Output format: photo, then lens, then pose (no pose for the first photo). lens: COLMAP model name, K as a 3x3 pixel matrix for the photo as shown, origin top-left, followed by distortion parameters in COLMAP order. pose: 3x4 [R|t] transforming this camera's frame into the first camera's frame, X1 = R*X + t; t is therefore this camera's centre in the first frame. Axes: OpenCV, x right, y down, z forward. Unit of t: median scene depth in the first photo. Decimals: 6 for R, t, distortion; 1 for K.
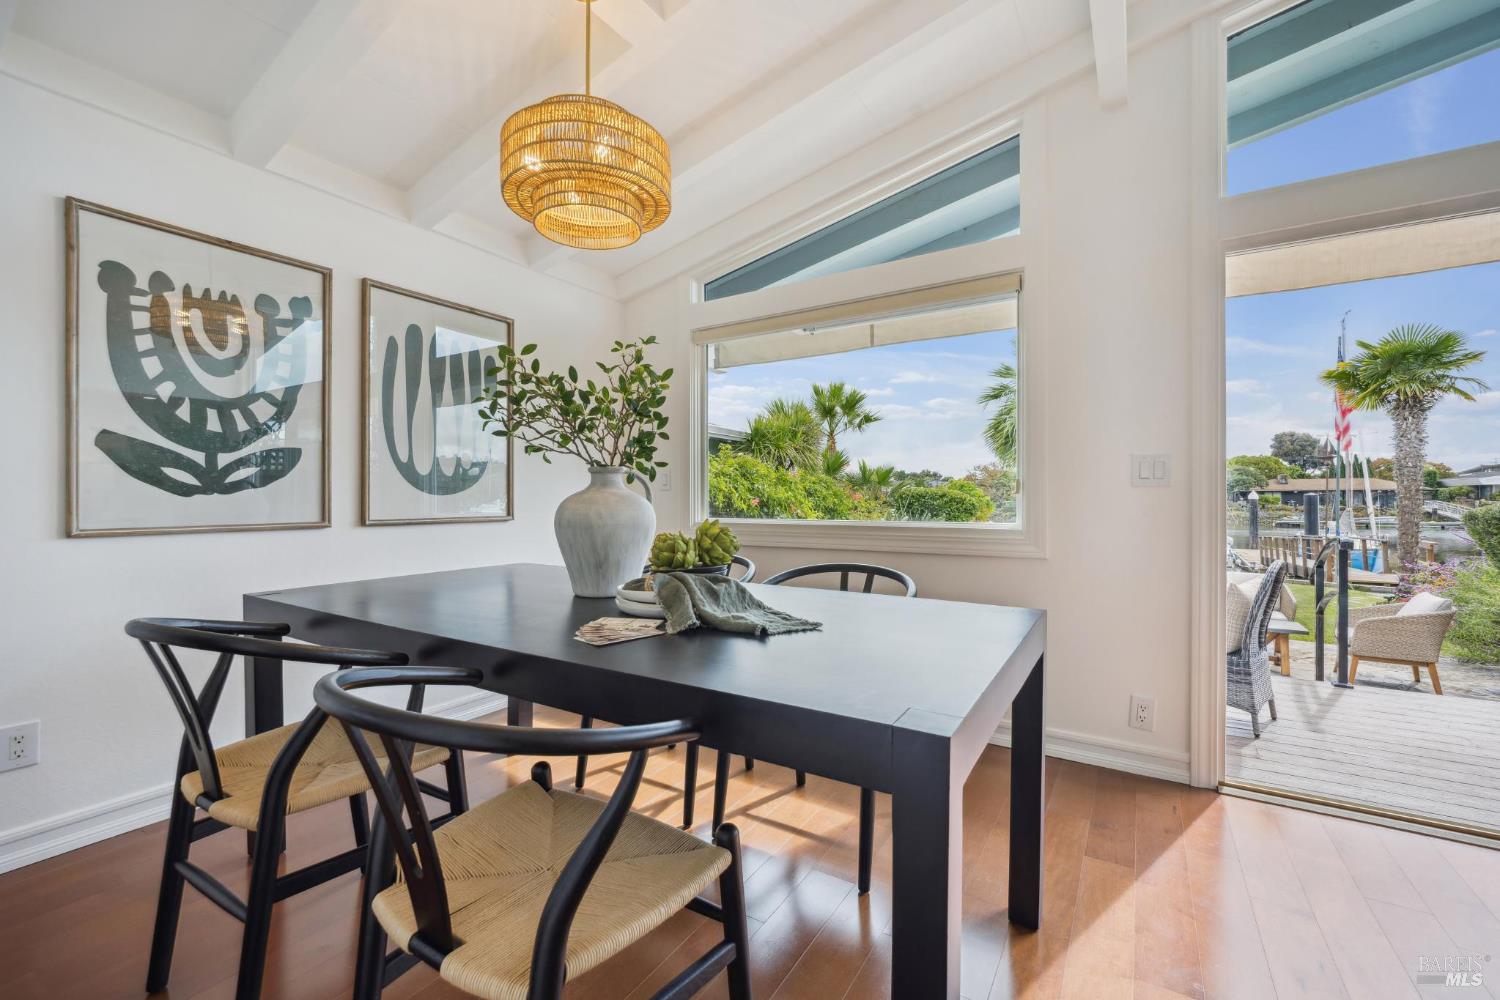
lens RADIAL K [[626.5, 0, 741.8], [0, 626.5, 491.5], [0, 0, 1]] dist [-0.001173, 0.000002]
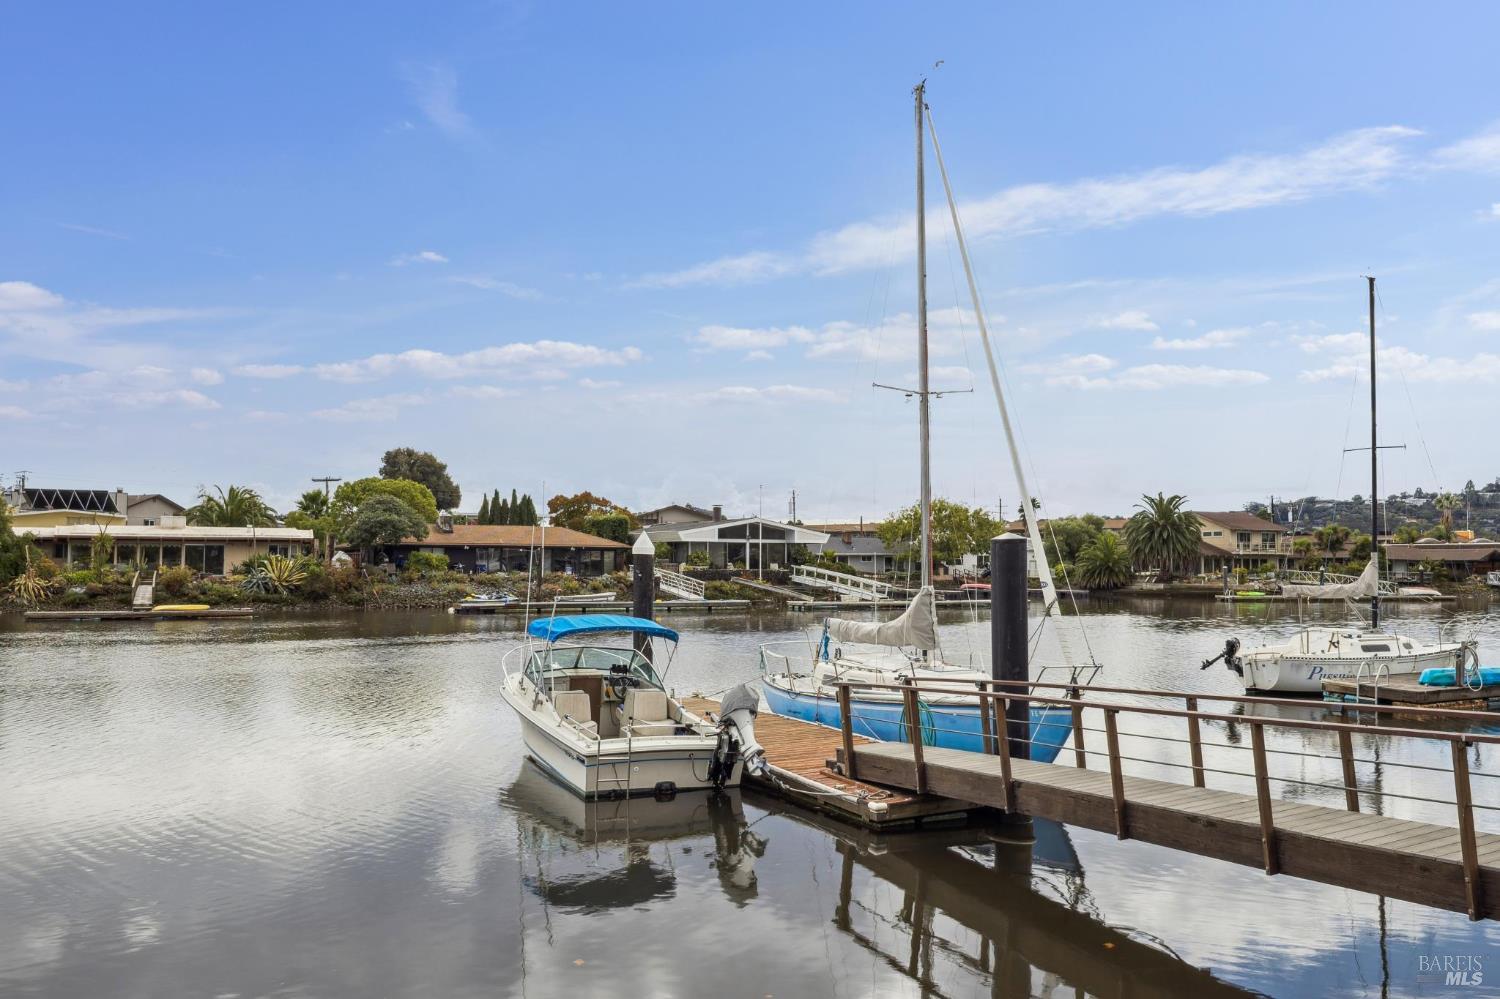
lens RADIAL K [[1246.1, 0, 785.7], [0, 1246.1, 496.8], [0, 0, 1]] dist [0.039041, 0.001632]
pose [[0.504990, 0.053919, 0.861440, 0.369951], [-0.021350, 0.998522, -0.049984, 0.019633], [-0.862861, 0.006849, 0.505394, 0.880270]]
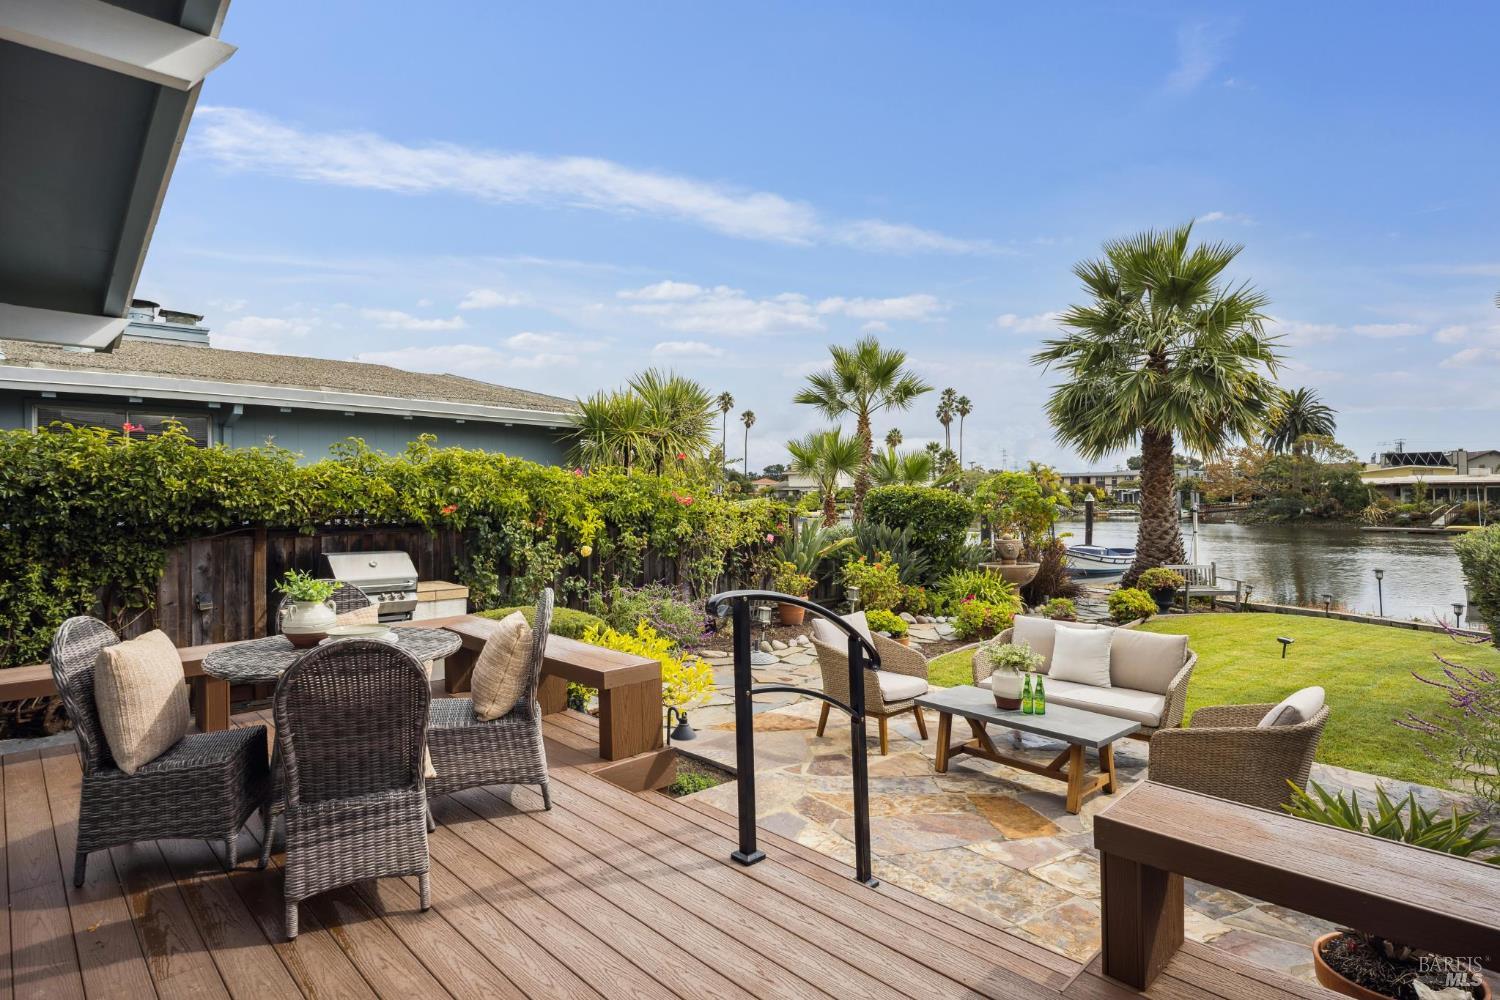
lens RADIAL K [[772.6, 0, 715.3], [0, 772.6, 468.2], [0, 0, 1]] dist [0.020080, -0.025828]
pose [[0.967686, -0.009284, -0.251989, 0.210475], [0.003604, 0.999729, -0.022992, -0.004519], [0.252134, 0.021341, 0.967457, 0.058740]]
